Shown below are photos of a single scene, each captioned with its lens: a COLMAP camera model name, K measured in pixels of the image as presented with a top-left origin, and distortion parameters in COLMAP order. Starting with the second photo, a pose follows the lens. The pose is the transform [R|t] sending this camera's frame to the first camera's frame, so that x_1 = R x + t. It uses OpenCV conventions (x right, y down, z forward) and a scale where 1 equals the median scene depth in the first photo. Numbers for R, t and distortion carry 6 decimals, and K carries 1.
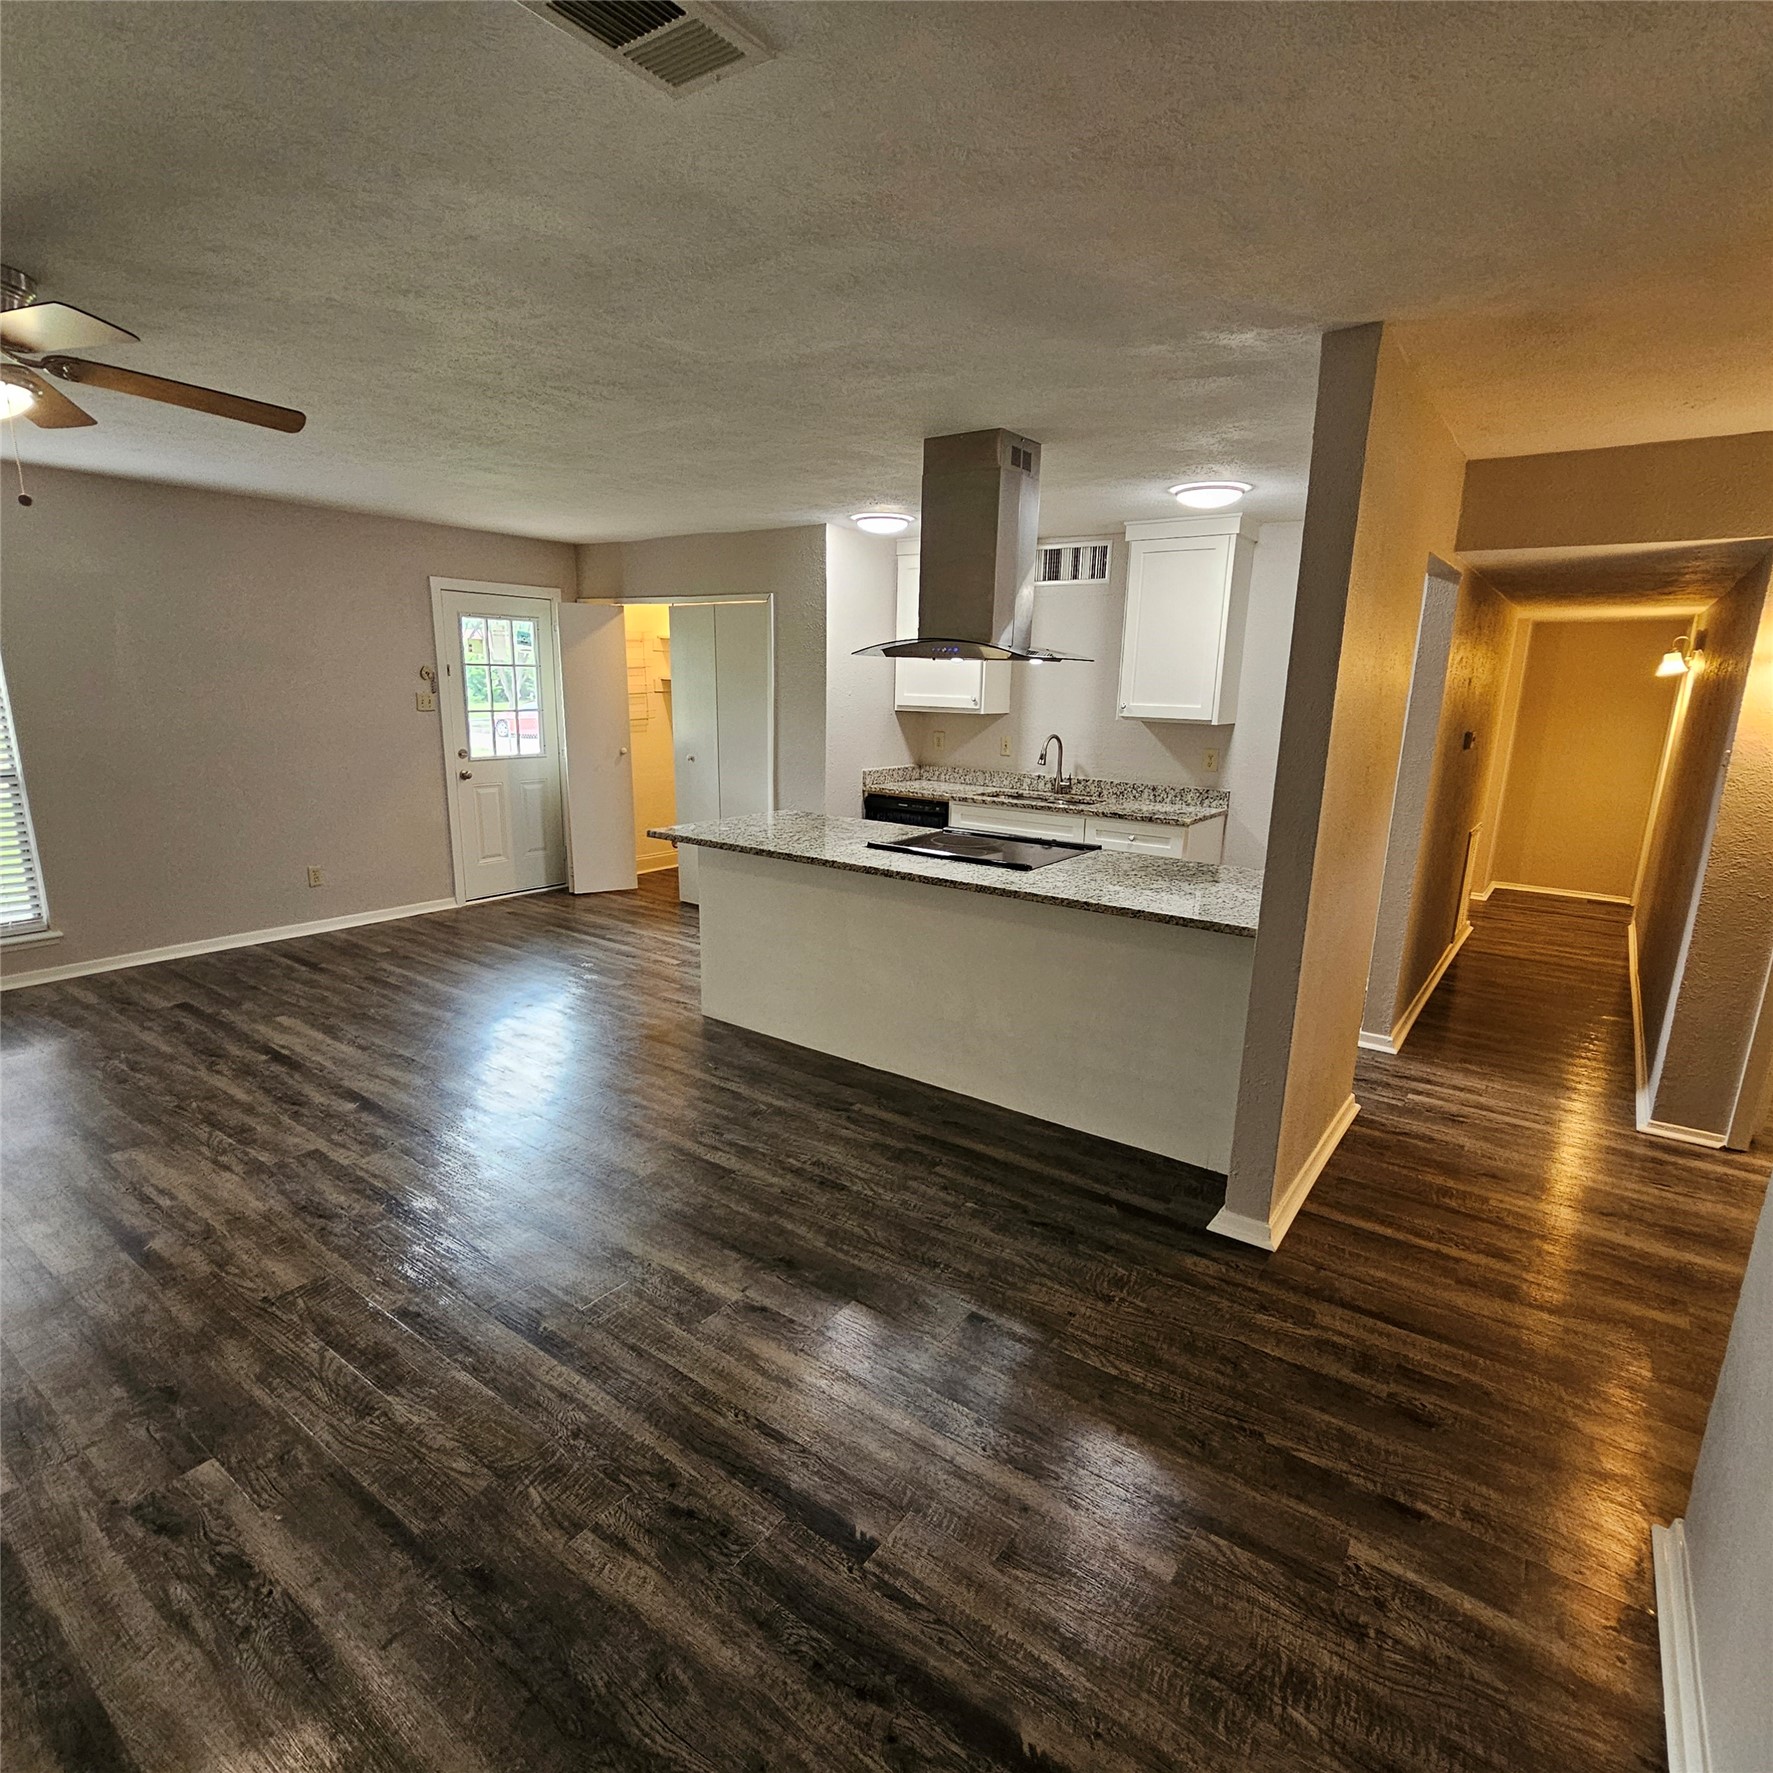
lens RADIAL K [[974.2, 0, 892.6], [0, 974.2, 913.2], [0, 0, 1]] dist [-0.002479, -0.001838]
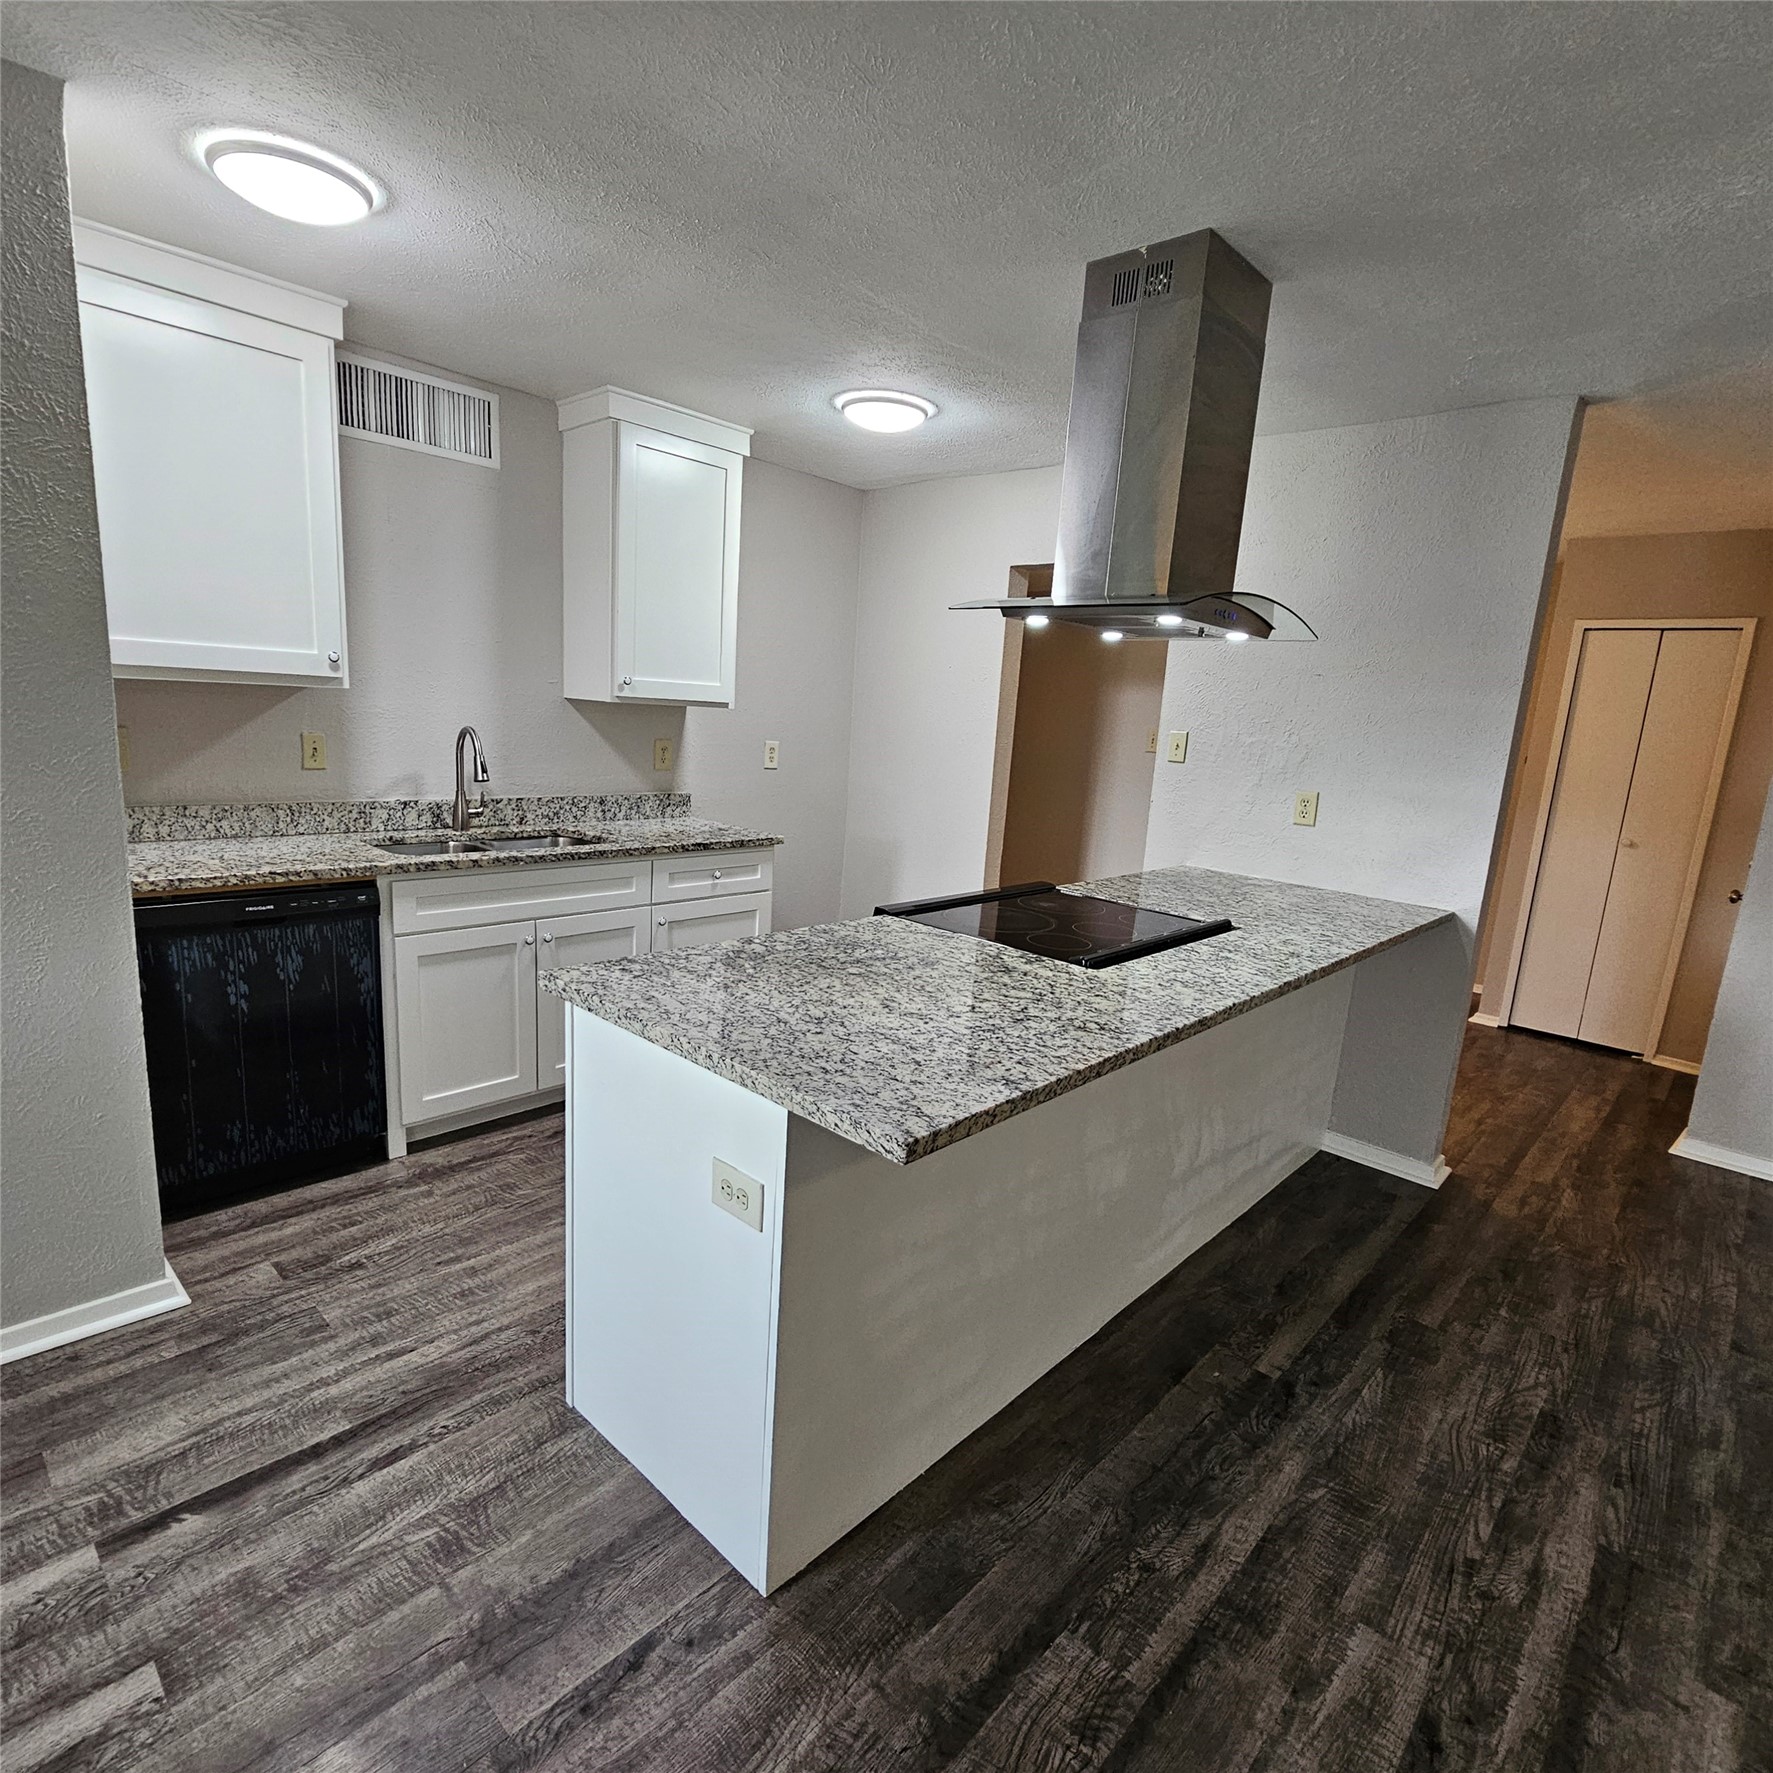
lens RADIAL K [[976.7, 0, 890.0], [0, 976.7, 906.0], [0, 0, 1]] dist [-0.004743, 0.002983]
pose [[0.125571, -0.216786, 0.968109, -0.591640], [0.172318, 0.965767, 0.193911, -0.239377], [-0.977005, 0.142473, 0.158628, 1.092134]]
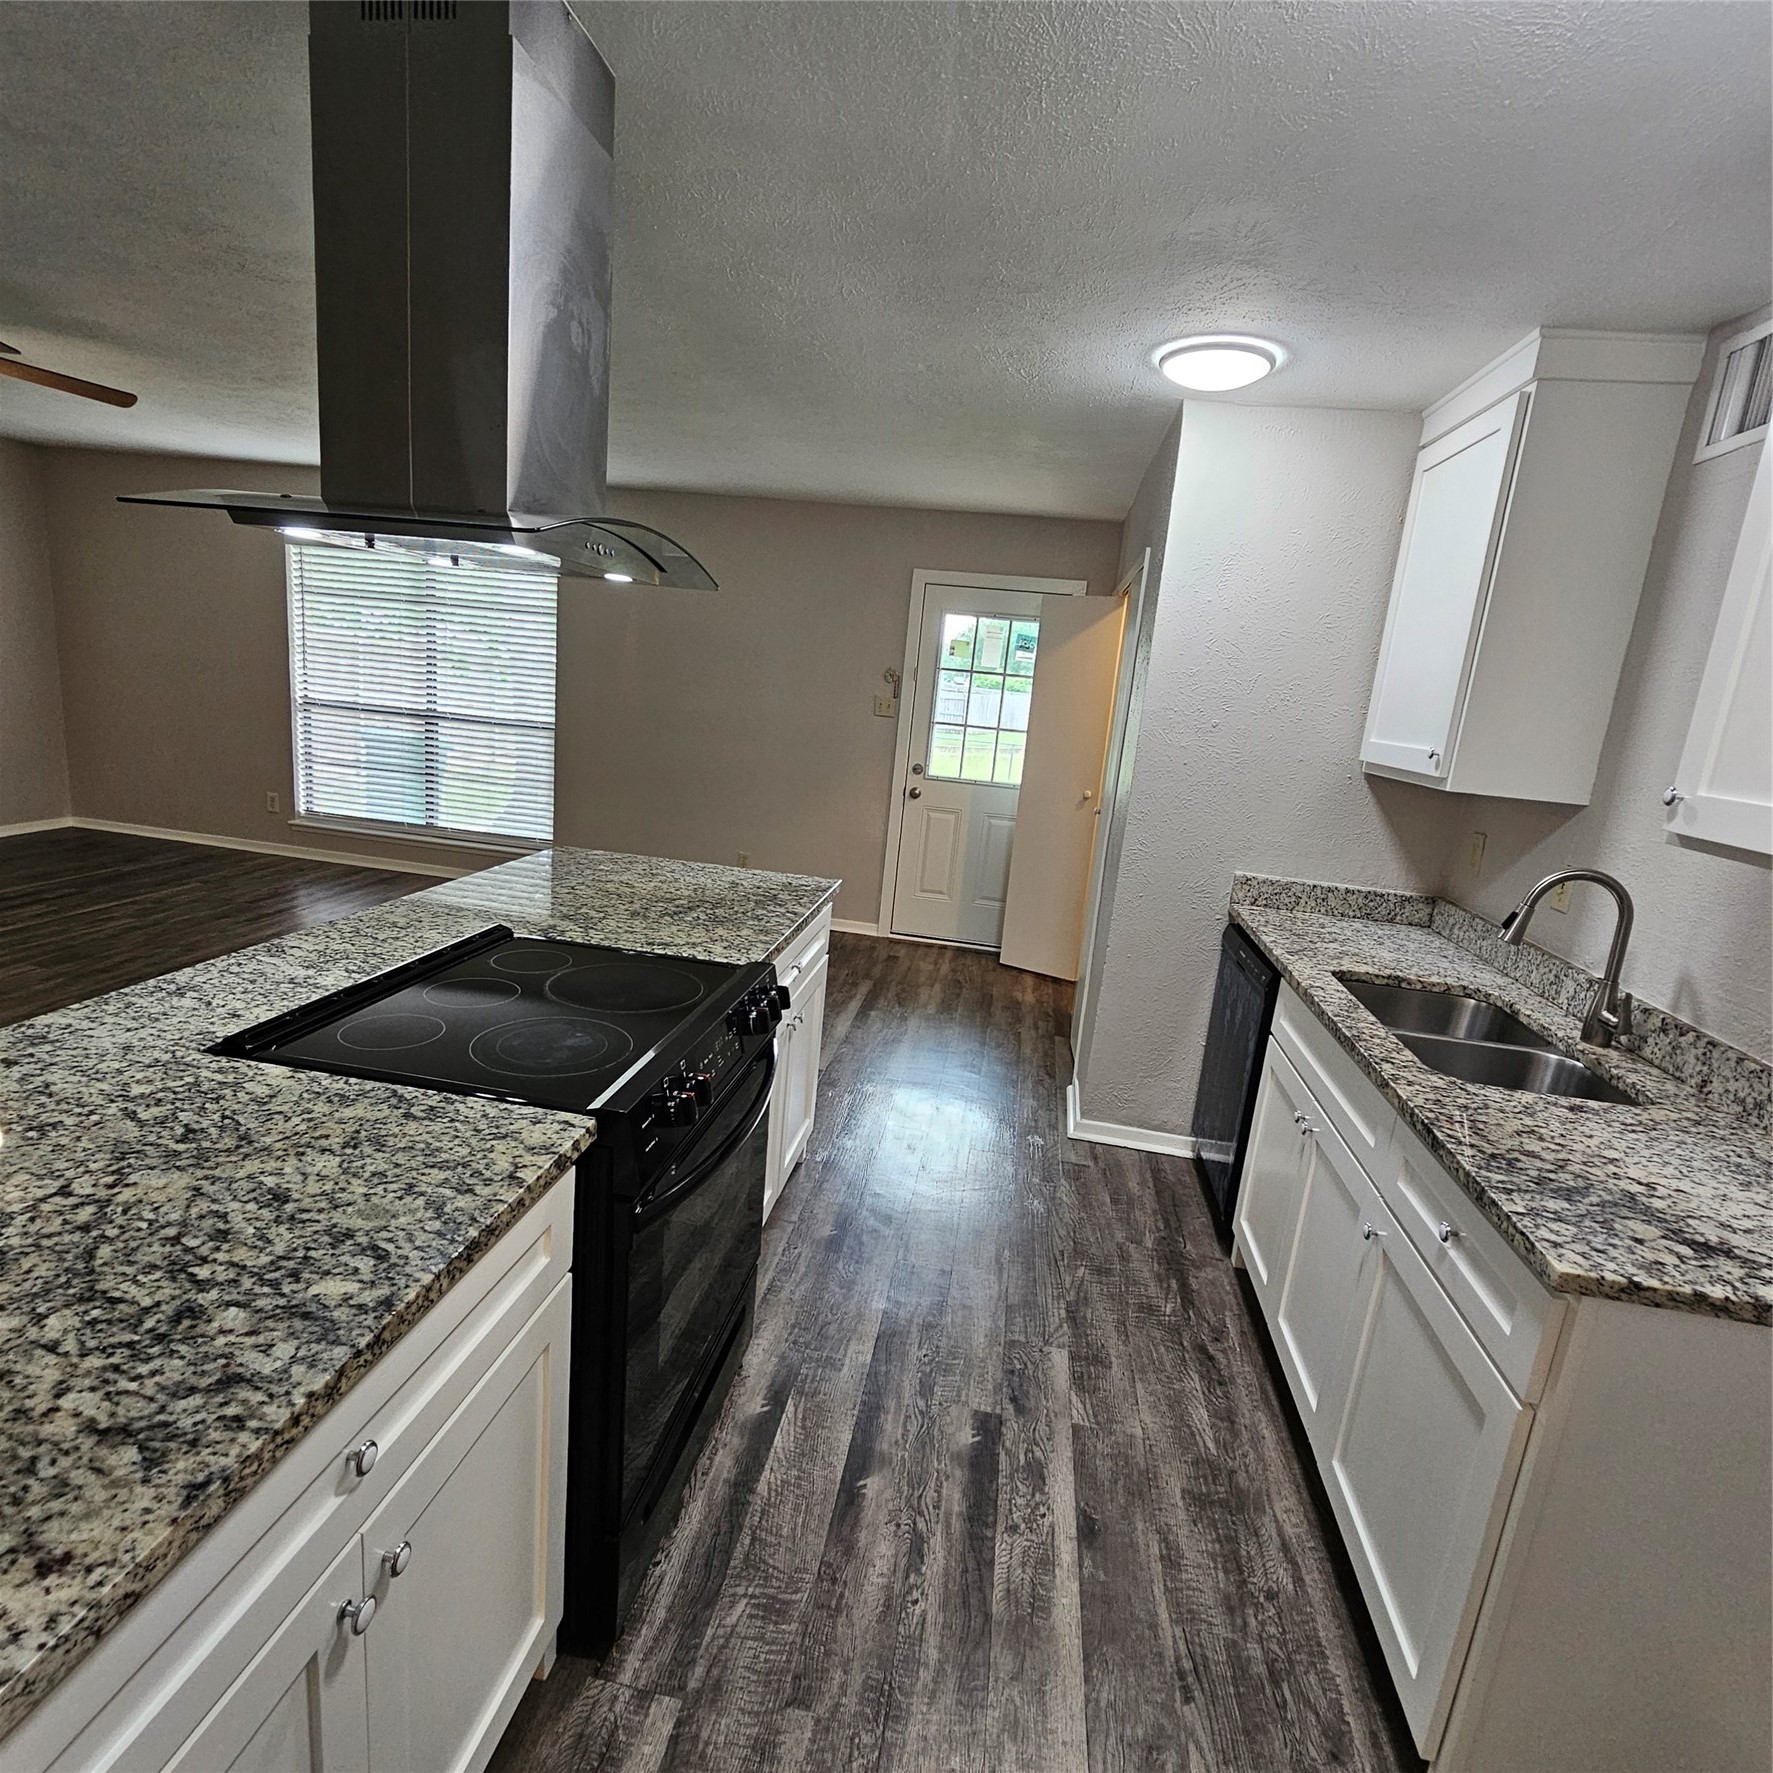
lens RADIAL K [[974.5, 0, 867.1], [0, 974.5, 889.7], [0, 0, 1]] dist [-0.002335, -0.000694]
pose [[0.436530, 0.209035, -0.875069, 0.568941], [-0.288977, 0.953674, 0.083656, -0.208929], [0.852017, 0.216357, 0.476714, 0.983184]]
